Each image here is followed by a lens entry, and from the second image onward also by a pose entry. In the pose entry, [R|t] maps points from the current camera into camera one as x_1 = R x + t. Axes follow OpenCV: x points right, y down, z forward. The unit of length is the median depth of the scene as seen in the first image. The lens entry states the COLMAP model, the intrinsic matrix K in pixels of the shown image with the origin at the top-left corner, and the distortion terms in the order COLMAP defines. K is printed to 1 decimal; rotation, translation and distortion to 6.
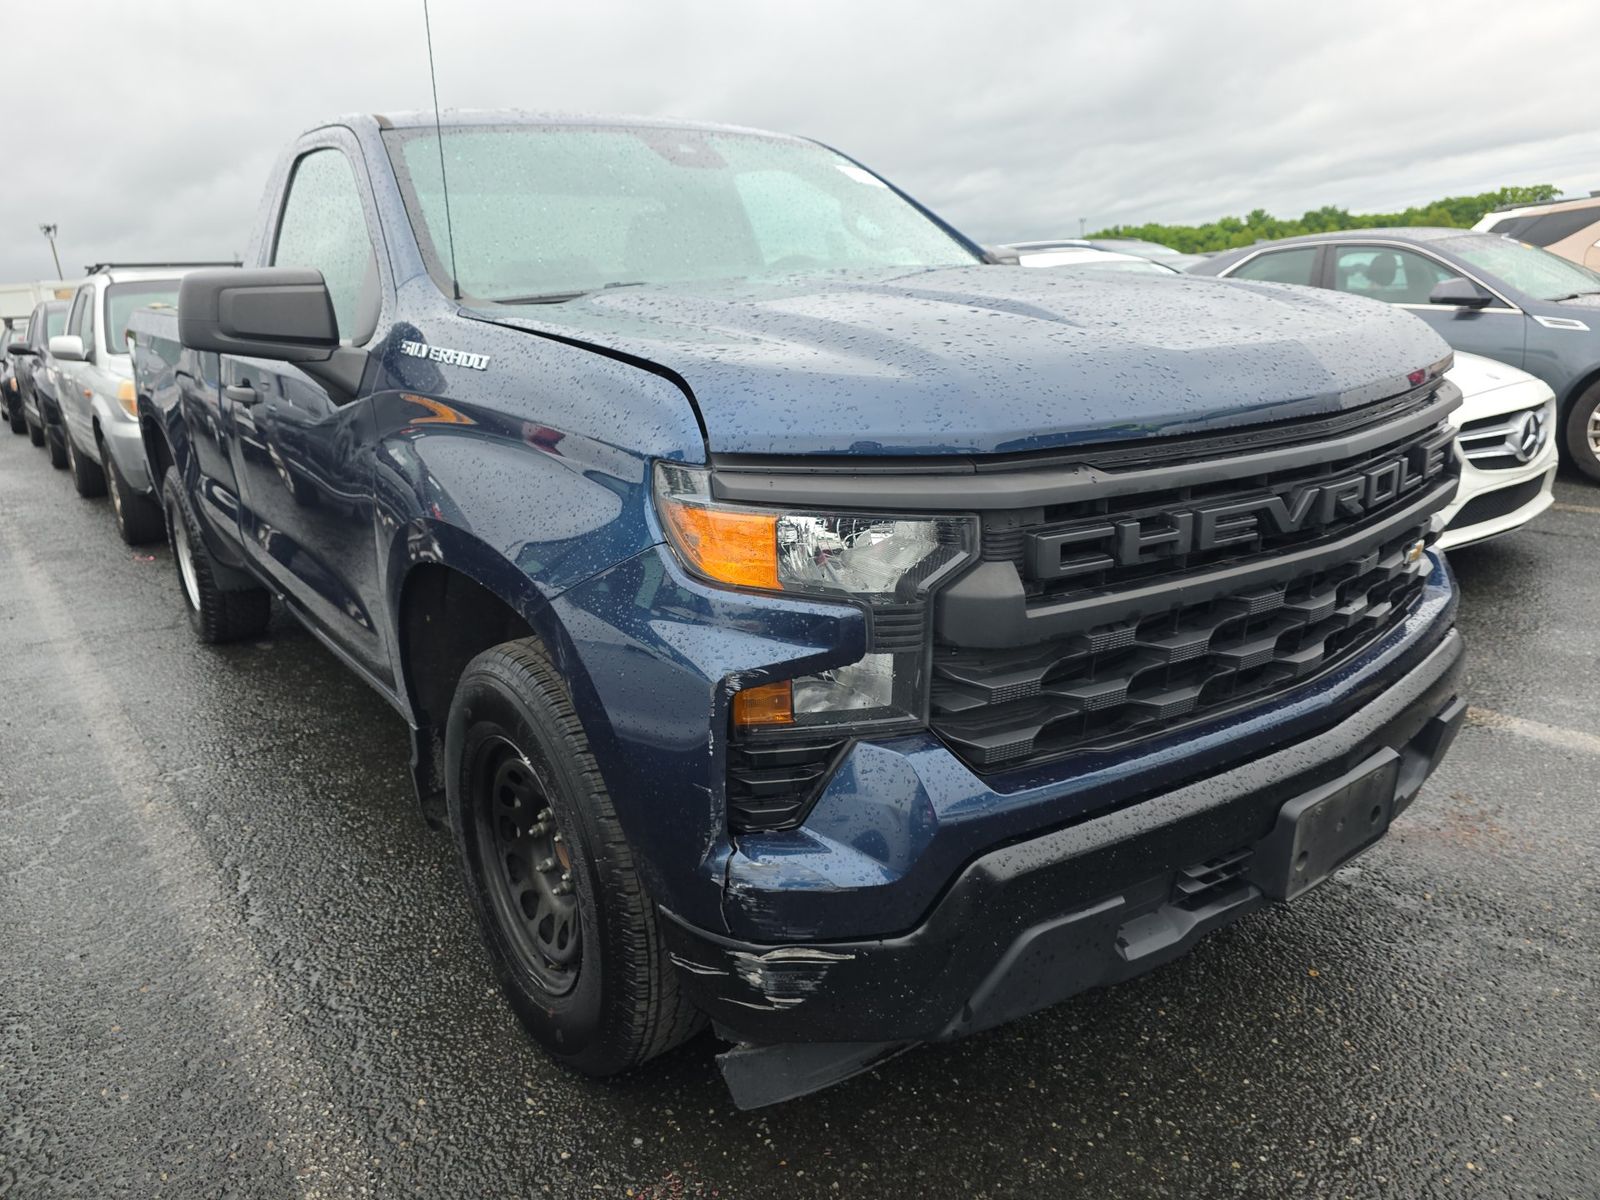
lens RADIAL K [[1073.4, 0, 805.7], [0, 1073.4, 607.9], [0, 0, 1]] dist [0.059917, -0.074109]
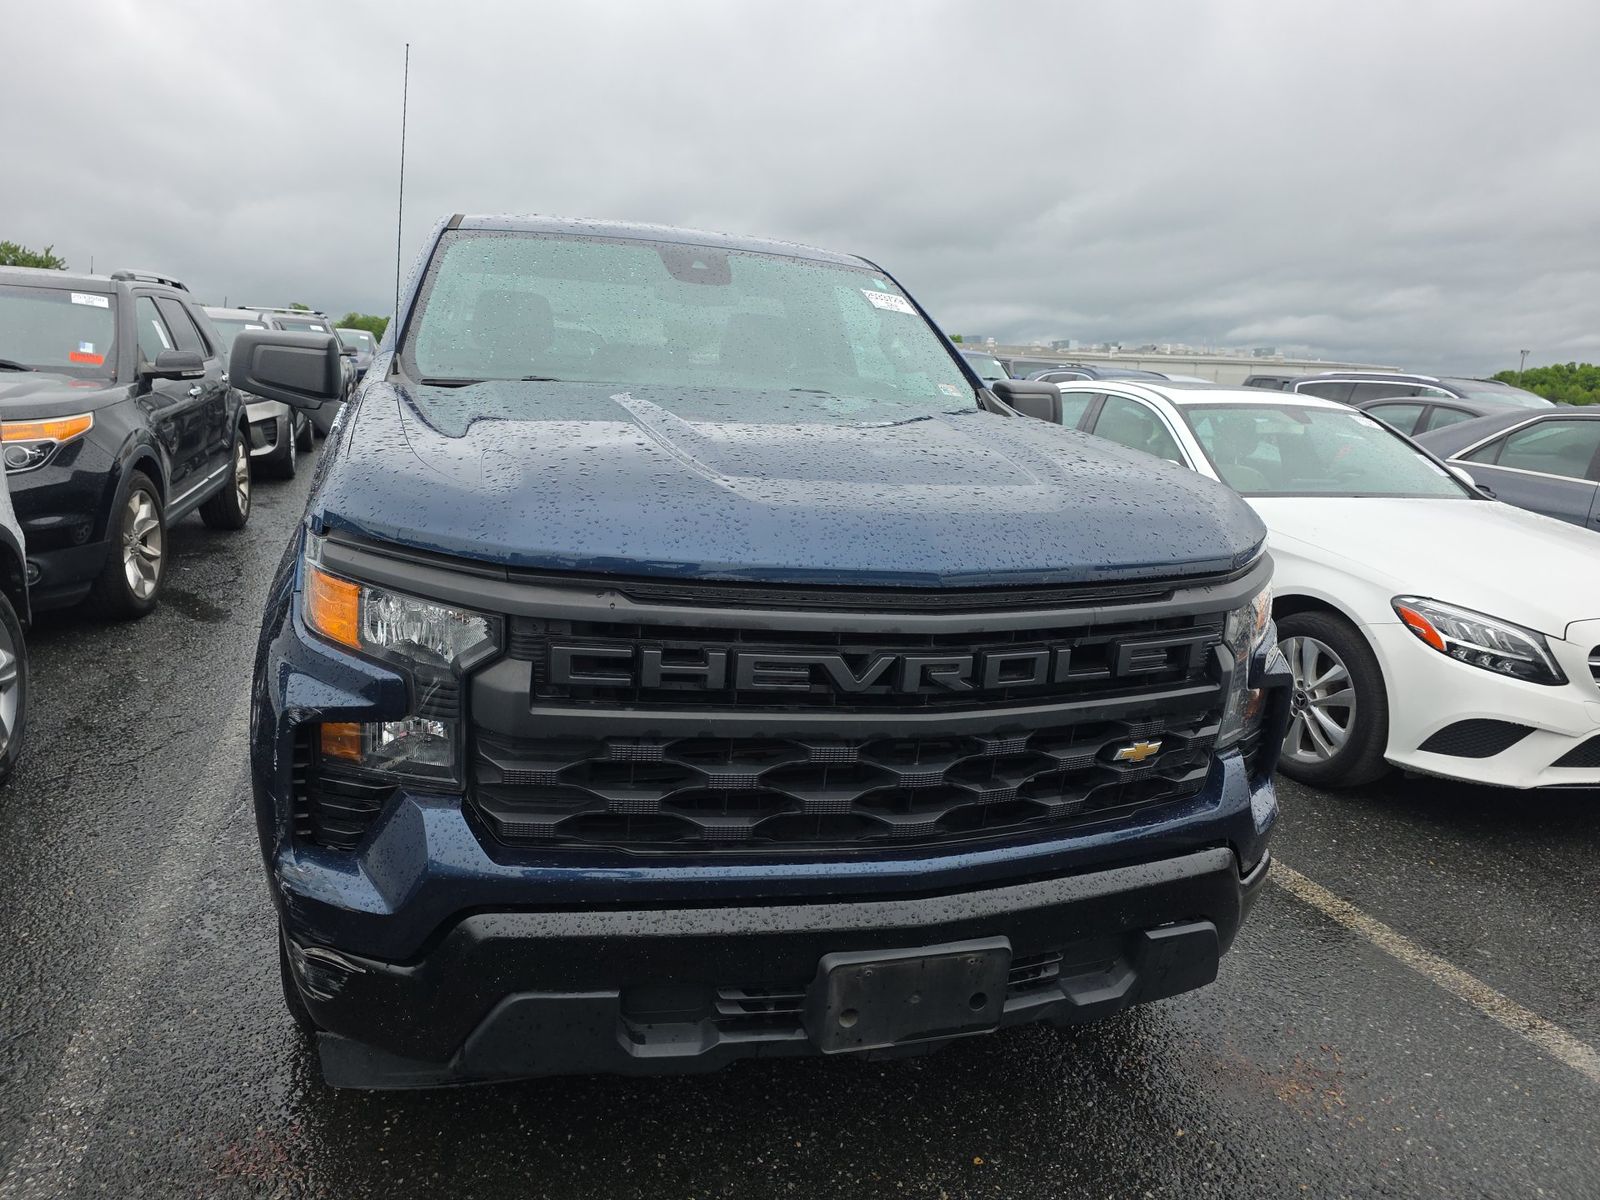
lens RADIAL K [[1073.4, 0, 805.7], [0, 1073.4, 607.9], [0, 0, 1]] dist [0.059917, -0.074109]
pose [[0.933650, 0.182125, -0.308428, 0.761831], [-0.201302, 0.979030, -0.031255, -0.115762], [0.296269, 0.091268, 0.950734, -0.002465]]
